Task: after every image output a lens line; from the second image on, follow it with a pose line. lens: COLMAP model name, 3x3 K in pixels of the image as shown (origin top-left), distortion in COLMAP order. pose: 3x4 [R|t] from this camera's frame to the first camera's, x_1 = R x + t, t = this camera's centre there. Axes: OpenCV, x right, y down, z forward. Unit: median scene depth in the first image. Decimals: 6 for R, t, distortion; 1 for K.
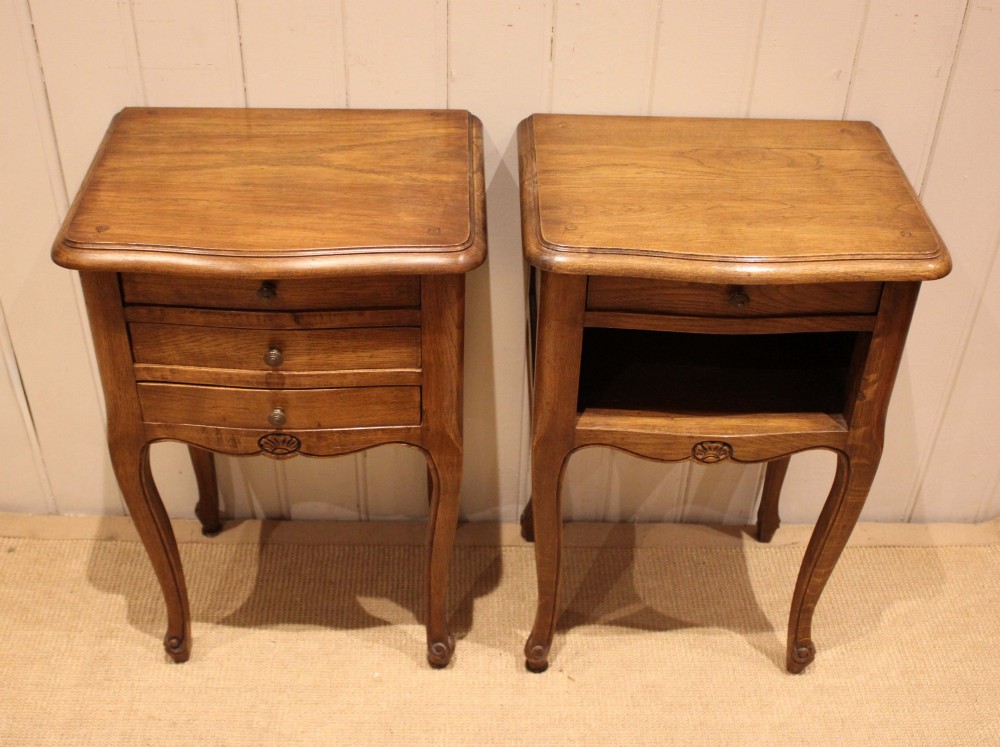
lens RADIAL K [[1250.4, 0, 483.6], [0, 1250.4, 352.2], [0, 0, 1]] dist [-0.114139, 0.070112]
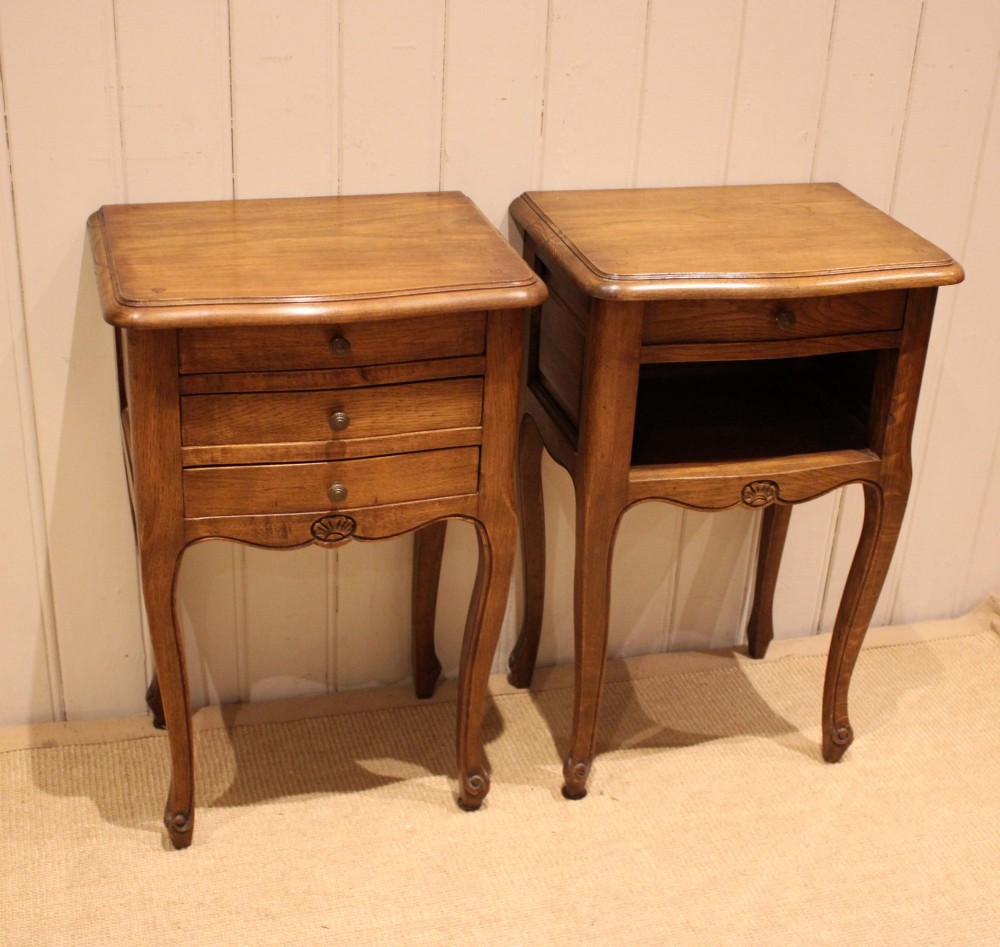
lens RADIAL K [[1568.6, 0, 495.0], [0, 1568.6, 511.5], [0, 0, 1]] dist [-0.097857, 0.064138]
pose [[0.964516, -0.101573, 0.243704, -0.329272], [0.136610, 0.981867, -0.131437, 0.230489], [-0.225935, 0.160066, 0.960902, -0.156400]]
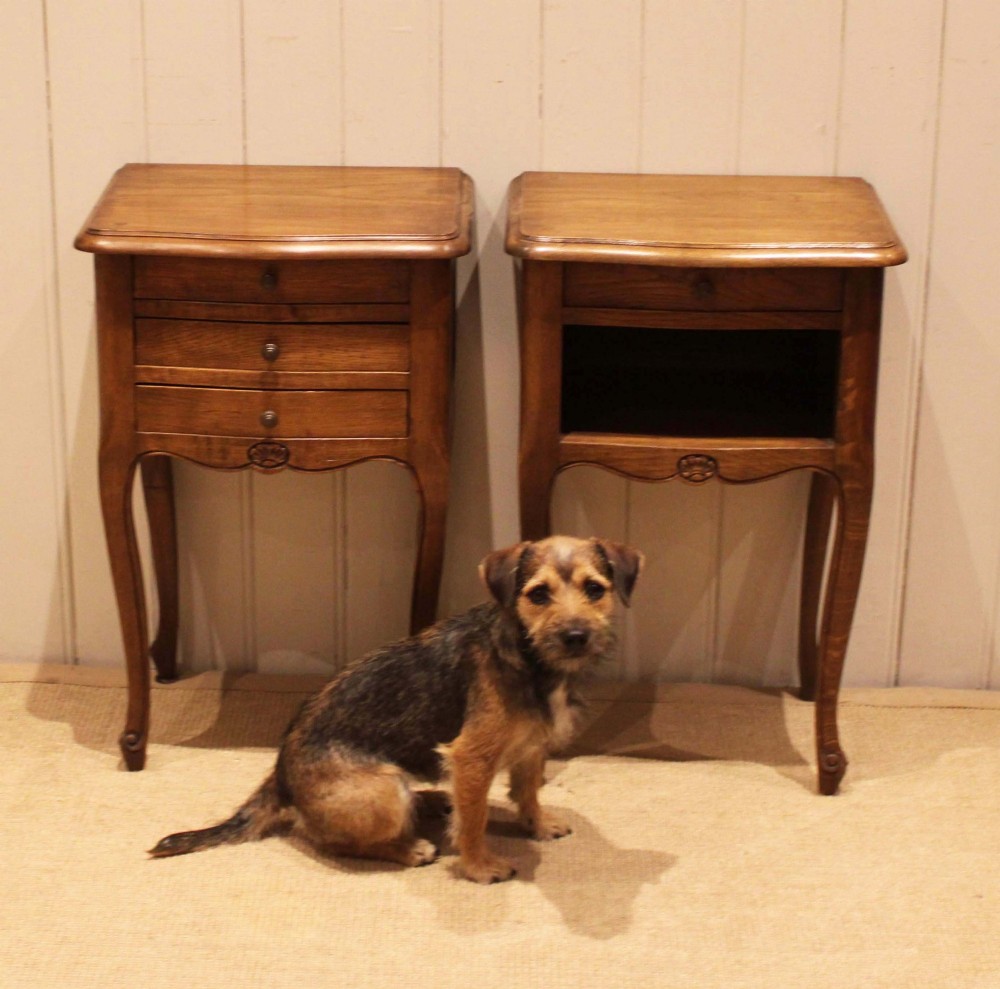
lens RADIAL K [[2391.4, 0, 386.1], [0, 2391.4, 377.0], [0, 0, 1]] dist [-0.074576, -0.177400]
pose [[0.997591, 0.002333, -0.069324, 0.066776], [-0.023972, 0.949446, -0.313013, 0.617373], [0.065089, 0.313921, 0.947215, -0.856513]]
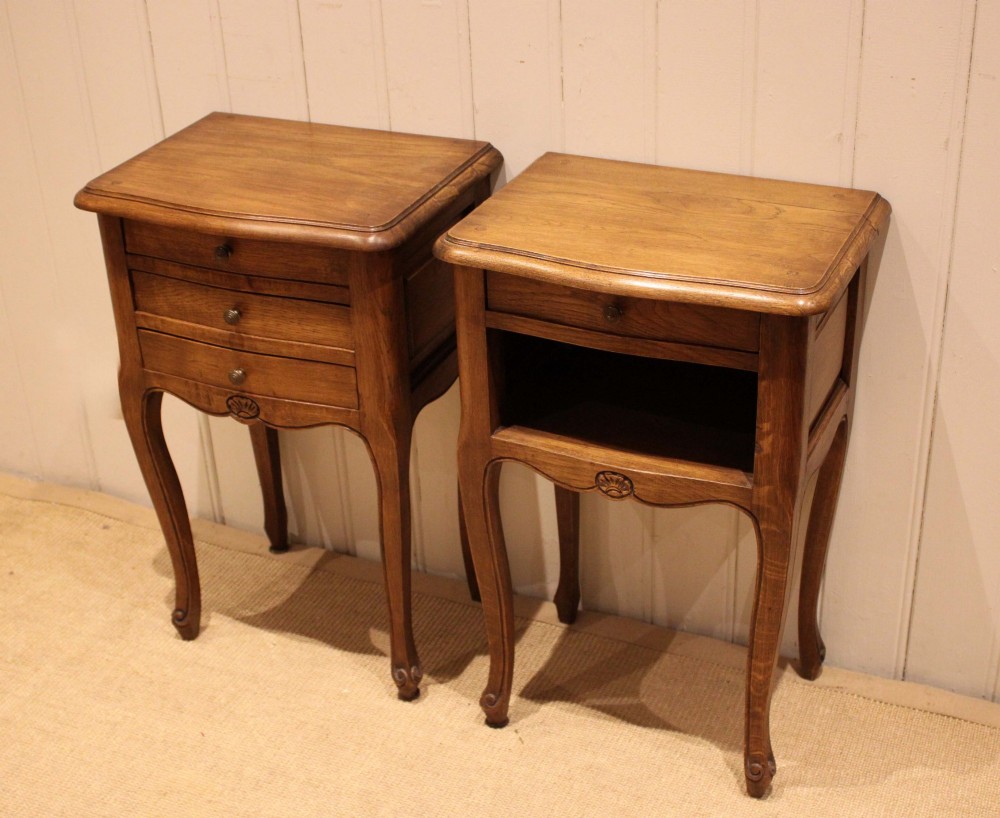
lens RADIAL K [[1550.2, 0, 522.5], [0, 1550.2, 432.7], [0, 0, 1]] dist [-0.078176, -0.048396]
pose [[0.913331, 0.159832, -0.374540, 0.571140], [-0.208792, 0.973458, -0.093733, 0.170593], [0.349617, 0.163810, 0.922461, -0.166677]]
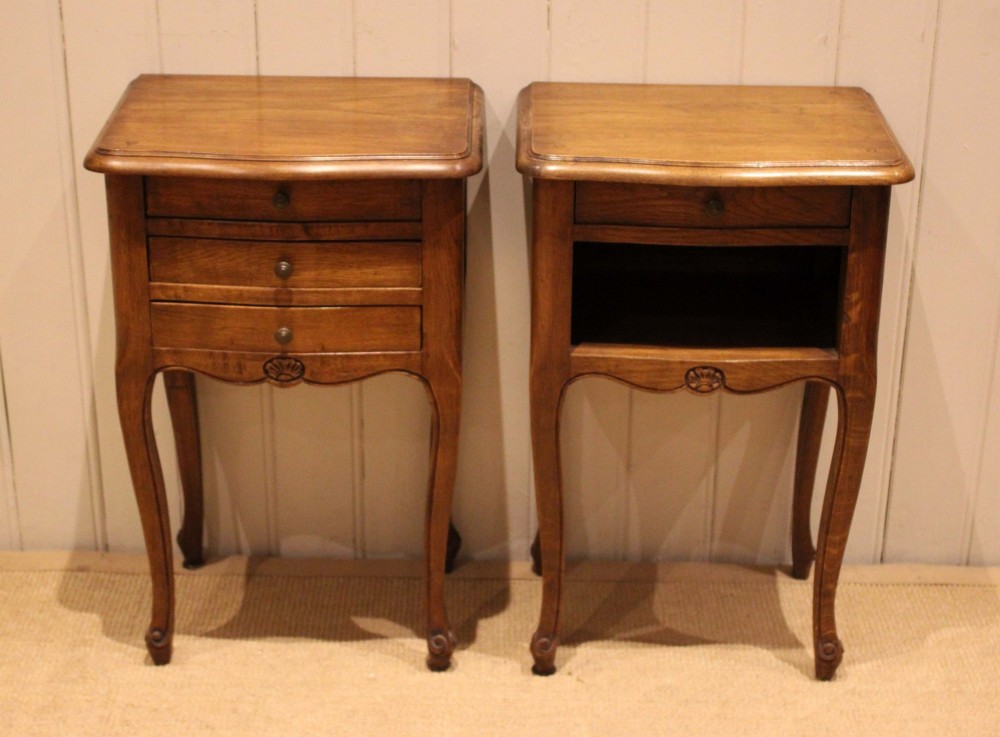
lens RADIAL K [[1944.8, 0, 500.0], [0, 1944.8, 368.5], [0, 0, 1]] dist [-0.026151, -0.144917]
pose [[0.999826, -0.001307, -0.018620, 0.044979], [-0.002890, 0.974685, -0.223565, 0.429451], [0.018441, 0.223580, 0.974511, -0.563361]]
